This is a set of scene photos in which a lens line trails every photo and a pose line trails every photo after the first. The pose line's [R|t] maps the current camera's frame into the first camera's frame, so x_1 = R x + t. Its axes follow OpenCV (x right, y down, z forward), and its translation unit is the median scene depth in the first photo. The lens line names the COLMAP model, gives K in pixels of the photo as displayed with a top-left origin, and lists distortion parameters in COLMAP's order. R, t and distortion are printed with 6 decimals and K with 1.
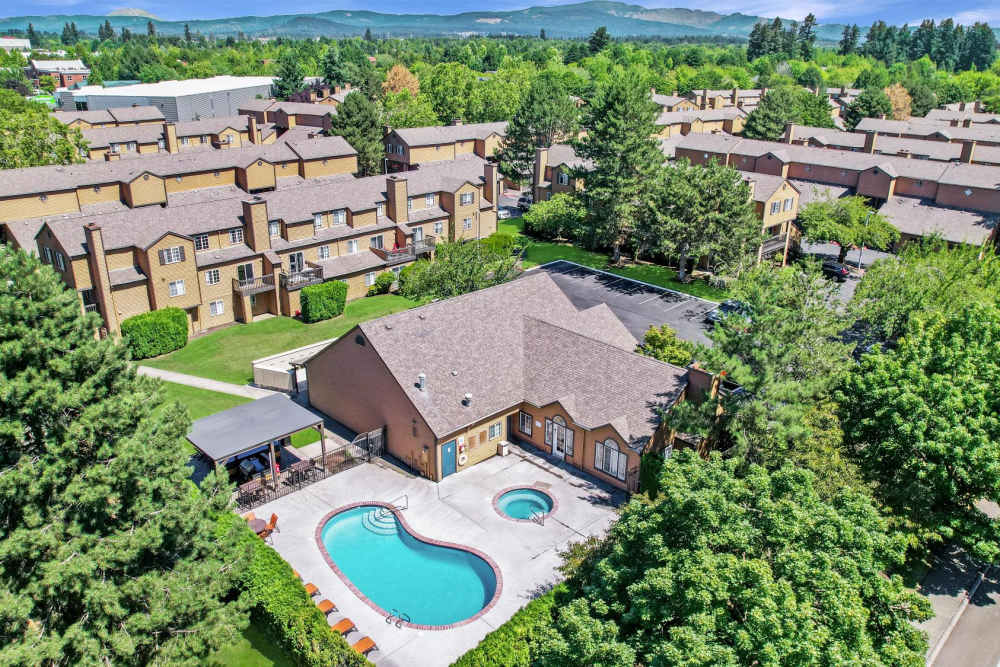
lens RADIAL K [[733.0, 0, 500.0], [0, 733.0, 333.5], [0, 0, 1]] dist [-0.007062, 0.002113]
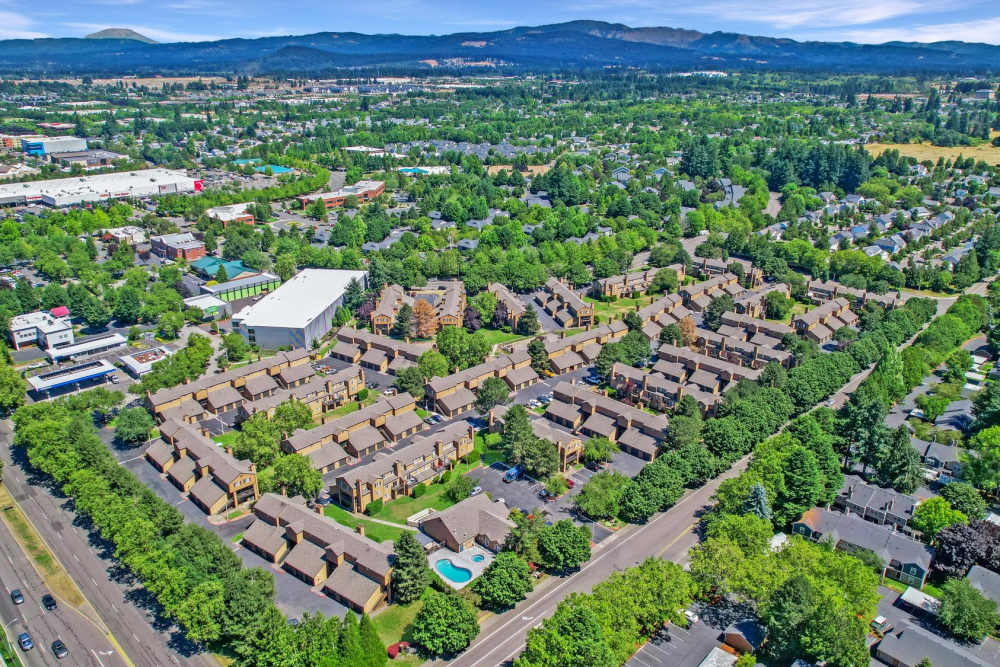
lens RADIAL K [[733.0, 0, 500.0], [0, 733.0, 333.5], [0, 0, 1]] dist [-0.007062, 0.002113]
pose [[0.999800, -0.013698, 0.014603, 0.077224], [0.014016, 0.999662, -0.021907, -0.675094], [-0.014298, 0.022107, 0.999653, -2.277560]]
